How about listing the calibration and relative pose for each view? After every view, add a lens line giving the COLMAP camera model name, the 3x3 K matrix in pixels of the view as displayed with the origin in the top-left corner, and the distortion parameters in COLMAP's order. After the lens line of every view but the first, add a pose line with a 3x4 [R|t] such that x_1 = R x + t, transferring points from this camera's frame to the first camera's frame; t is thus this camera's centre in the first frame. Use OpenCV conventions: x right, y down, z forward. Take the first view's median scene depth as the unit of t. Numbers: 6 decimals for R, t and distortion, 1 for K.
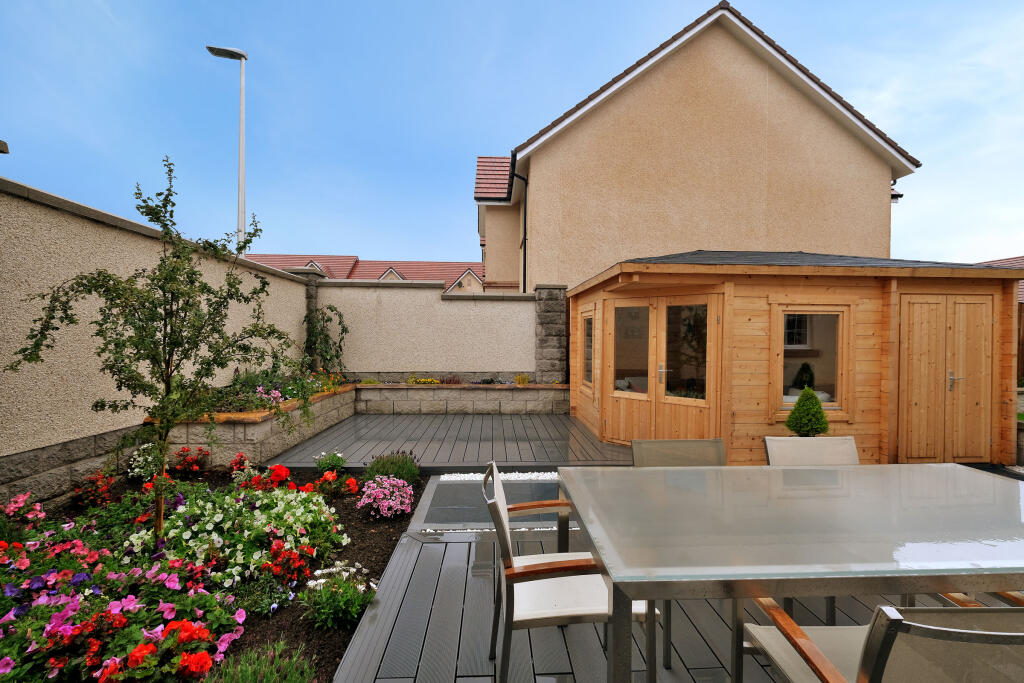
lens RADIAL K [[445.5, 0, 515.0], [0, 445.5, 339.5], [0, 0, 1]] dist [-0.001900, -0.000231]
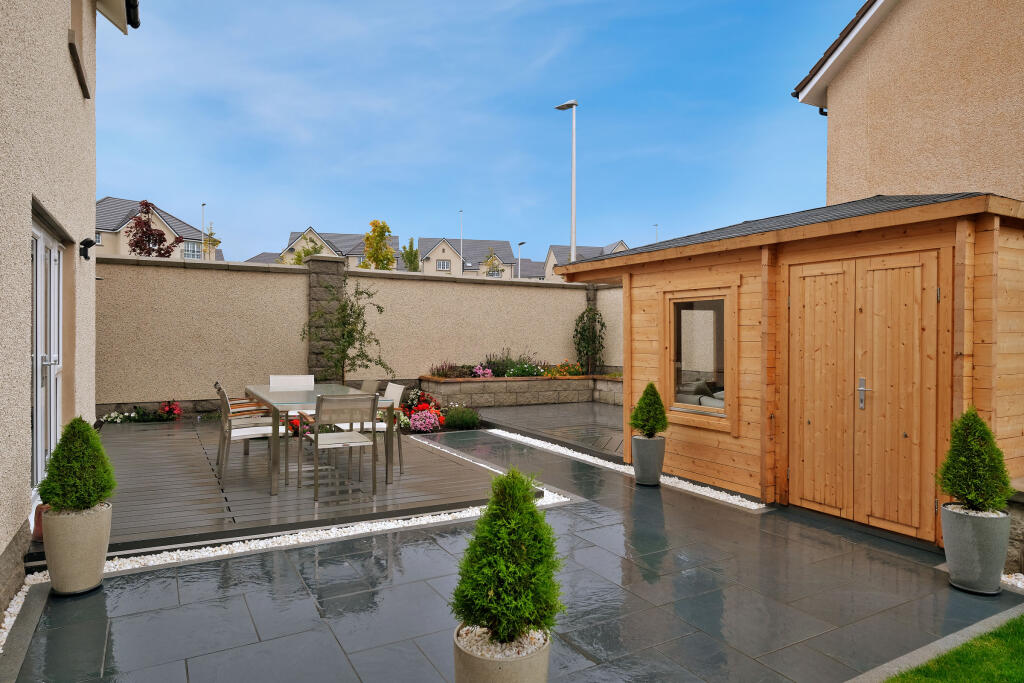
lens RADIAL K [[638.7, 0, 511.6], [0, 638.7, 340.5], [0, 0, 1]] dist [-0.000289, -0.000961]
pose [[0.435702, 0.002051, -0.900089, 1.583185], [-0.004256, 0.999991, 0.000219, 0.019067], [0.900081, 0.003735, 0.435707, 0.152391]]
